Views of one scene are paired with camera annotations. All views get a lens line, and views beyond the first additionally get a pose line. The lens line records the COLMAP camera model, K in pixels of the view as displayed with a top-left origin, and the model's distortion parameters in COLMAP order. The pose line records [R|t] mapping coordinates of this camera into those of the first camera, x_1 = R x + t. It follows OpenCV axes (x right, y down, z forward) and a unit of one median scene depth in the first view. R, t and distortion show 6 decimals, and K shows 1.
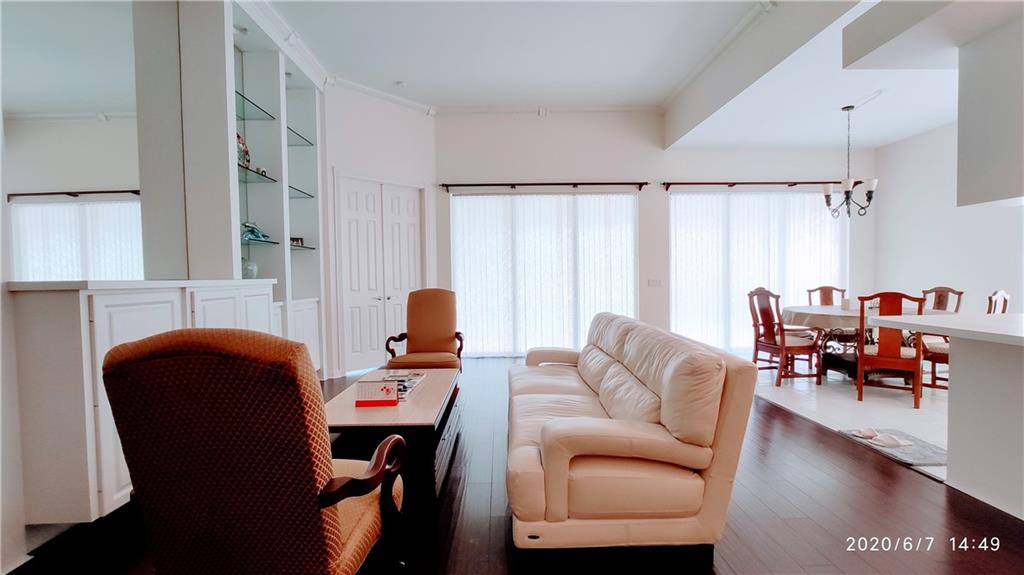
lens RADIAL K [[458.1, 0, 512.0], [0, 458.1, 287.5], [0, 0, 1]] dist [-0.012038, 0.000856]
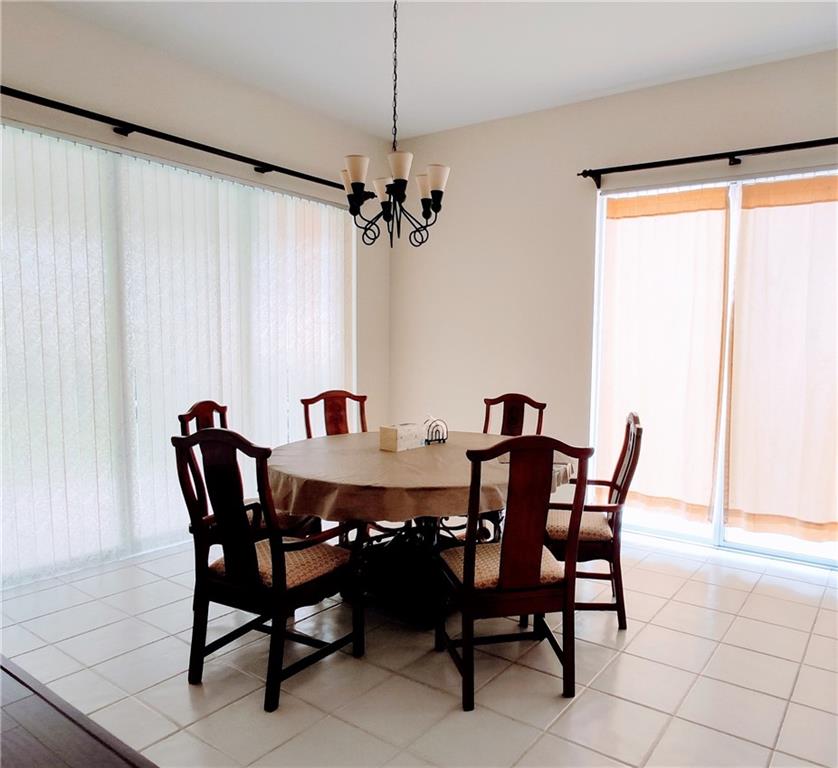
lens RADIAL K [[609.6, 0, 457.3], [0, 609.6, 387.0], [0, 0, 1]] dist [0.045141, 0.001443]
pose [[0.612749, -0.037859, 0.789370, 0.263196], [-0.006556, 0.998574, 0.052982, -0.042884], [-0.790250, -0.037640, 0.611627, 0.511300]]
